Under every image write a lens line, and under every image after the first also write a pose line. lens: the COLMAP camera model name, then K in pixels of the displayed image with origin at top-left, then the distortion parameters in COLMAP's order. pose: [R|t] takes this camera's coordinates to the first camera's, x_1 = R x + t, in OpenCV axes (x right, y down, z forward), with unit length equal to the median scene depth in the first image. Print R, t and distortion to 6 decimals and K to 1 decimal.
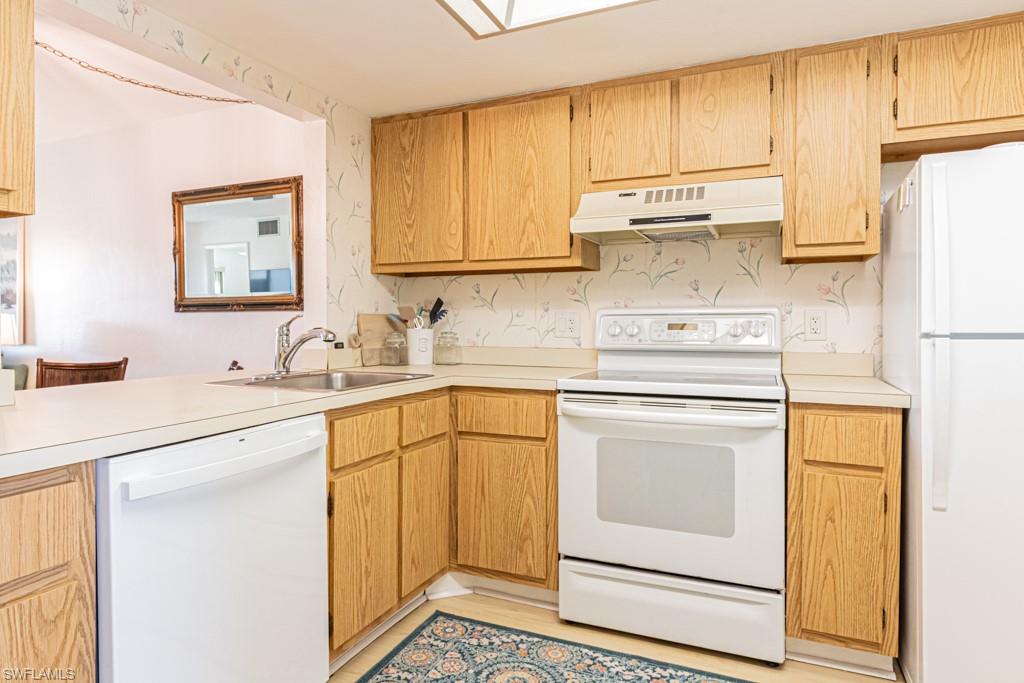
lens RADIAL K [[577.5, 0, 506.8], [0, 577.5, 328.2], [0, 0, 1]] dist [0.000284, -0.002331]
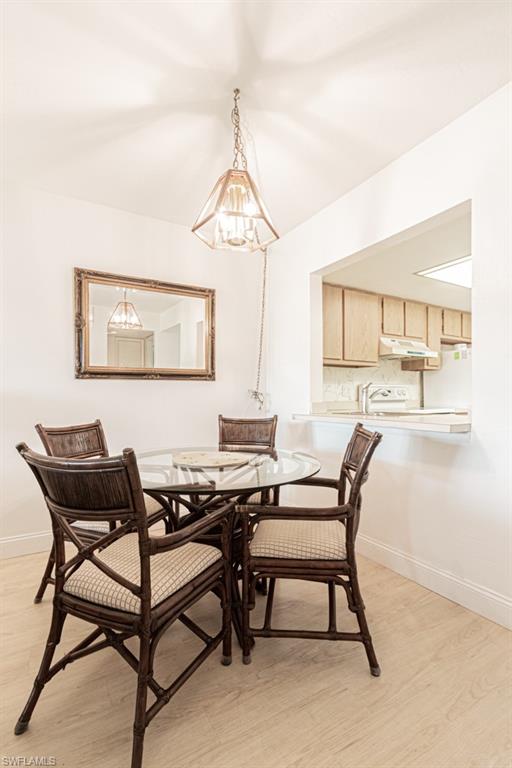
lens RADIAL K [[350.3, 0, 256.3], [0, 350.3, 389.4], [0, 0, 1]] dist [0.002885, -0.001274]
pose [[0.598767, 0.011834, 0.800836, -1.506047], [0.013954, 0.999585, -0.025205, 0.022431], [-0.800802, 0.026267, 0.598353, 0.579600]]
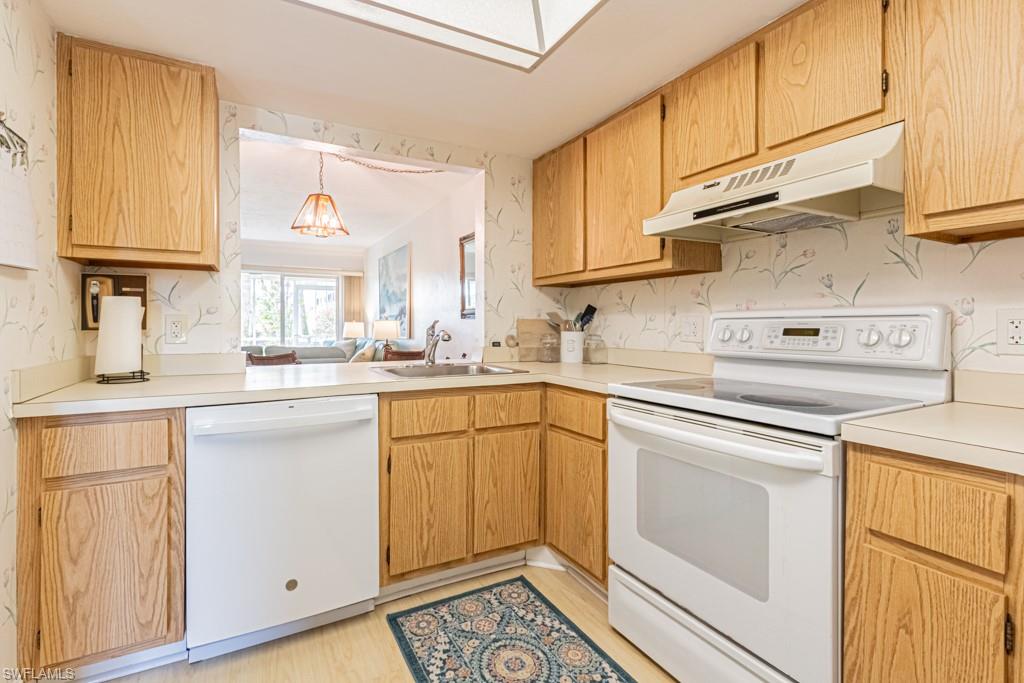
lens RADIAL K [[467.0, 0, 509.3], [0, 467.0, 326.4], [0, 0, 1]] dist [0.002885, -0.001274]
pose [[0.789825, 0.001796, -0.613330, 0.428010], [-0.005653, 0.999975, -0.004351, -0.006117], [0.613306, 0.006904, 0.789815, 0.240660]]
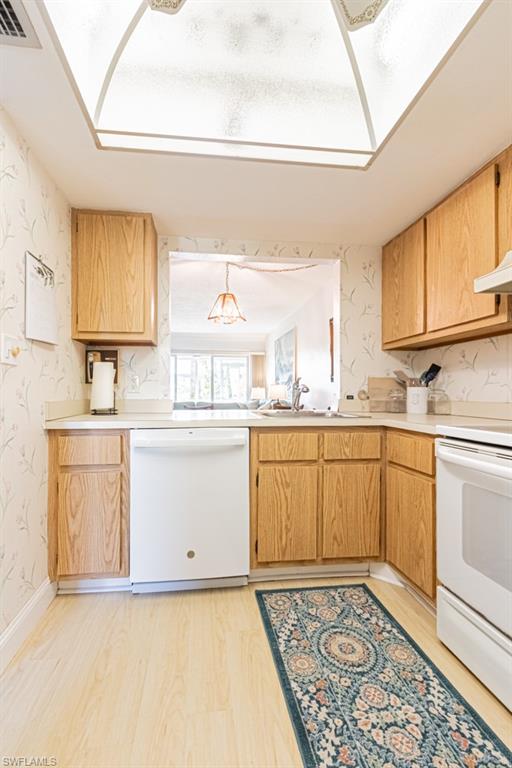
lens RADIAL K [[350.3, 0, 249.4], [0, 350.3, 392.8], [0, 0, 1]] dist [0.002885, -0.001274]
pose [[0.514407, -0.001709, -0.857544, 0.468149], [-0.008791, 0.999935, -0.007267, 0.030817], [0.857501, 0.011277, 0.514359, 0.309013]]
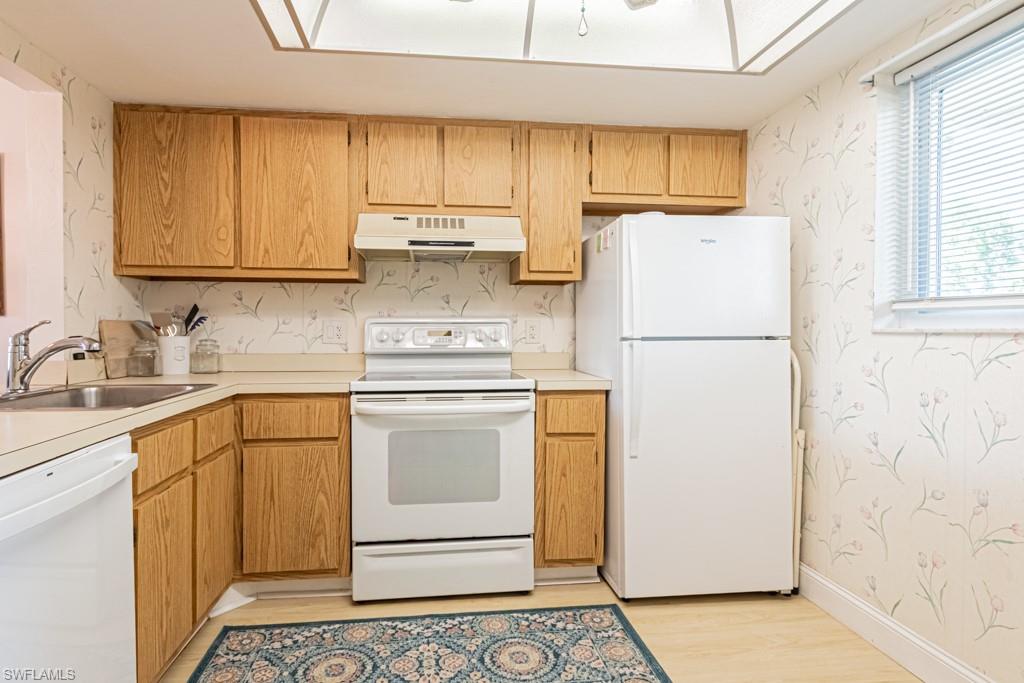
lens RADIAL K [[507.3, 0, 472.0], [0, 507.3, 334.7], [0, 0, 1]] dist [0.001987, -0.001773]
pose [[0.874645, -0.005414, 0.484733, -0.166633], [0.004484, 0.999985, 0.003078, -0.002654], [-0.484742, -0.000519, 0.874657, 0.049356]]
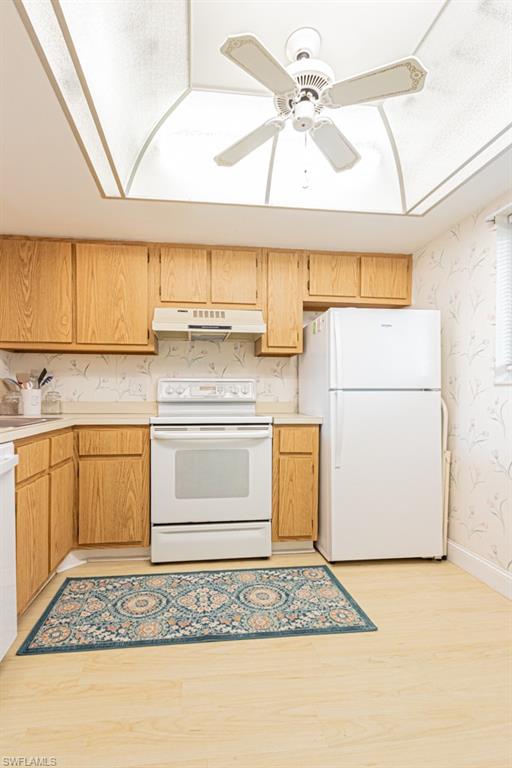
lens RADIAL K [[350.3, 0, 225.0], [0, 350.3, 398.2], [0, 0, 1]] dist [0.002885, -0.001274]
pose [[0.873022, -0.001055, 0.487679, -0.203199], [0.002652, 0.999993, -0.002584, 0.034519], [-0.487673, 0.003549, 0.873019, 0.022039]]
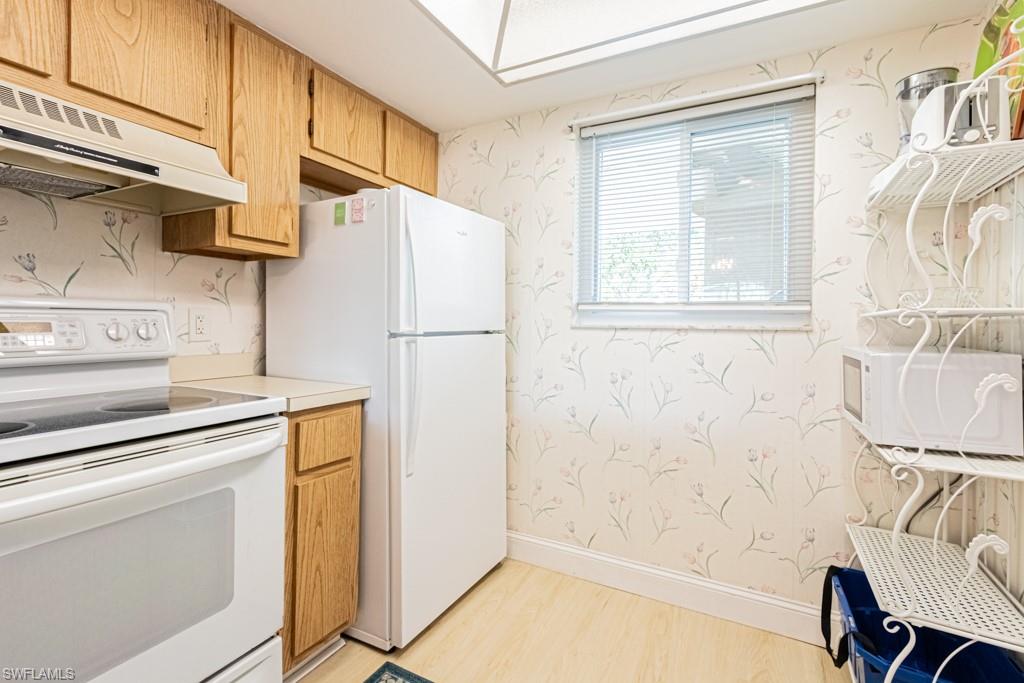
lens RADIAL K [[467.0, 0, 511.8], [0, 467.0, 326.3], [0, 0, 1]] dist [0.002885, -0.001274]
pose [[0.094969, -0.004011, 0.995472, -0.159035], [-0.000228, 0.999992, 0.004051, -0.006488], [-0.995480, -0.000612, 0.094967, 0.482605]]
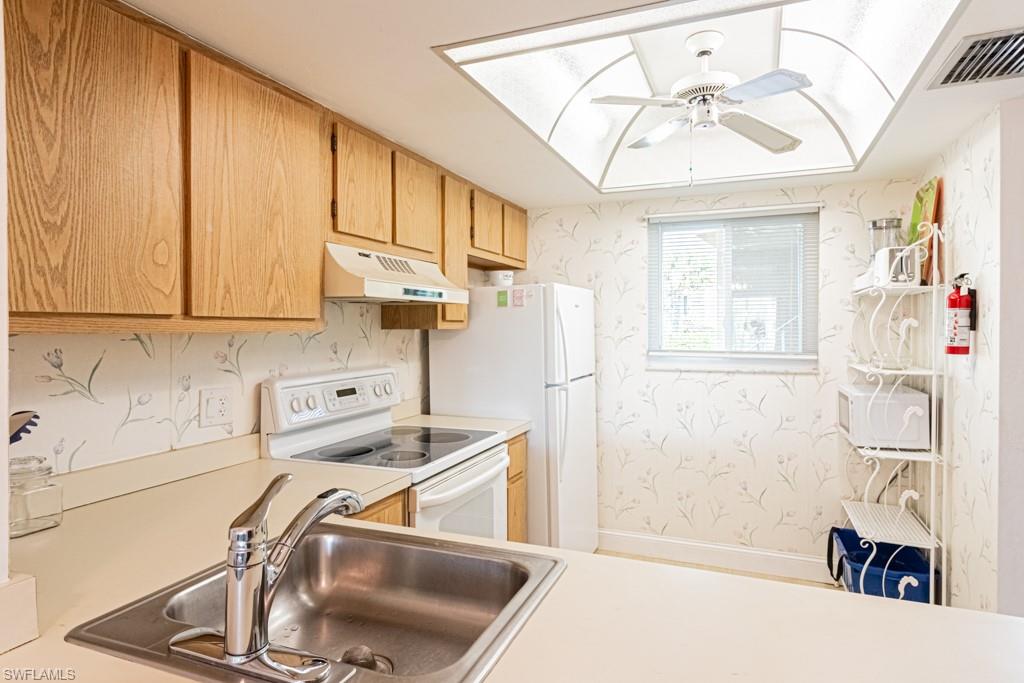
lens RADIAL K [[577.5, 0, 515.3], [0, 577.5, 333.6], [0, 0, 1]] dist [0.000284, -0.002331]
pose [[-0.009798, -0.012730, 0.999871, -0.738510], [0.015051, 0.999804, 0.012877, -0.121353], [-0.999839, 0.015175, -0.009605, 0.811530]]
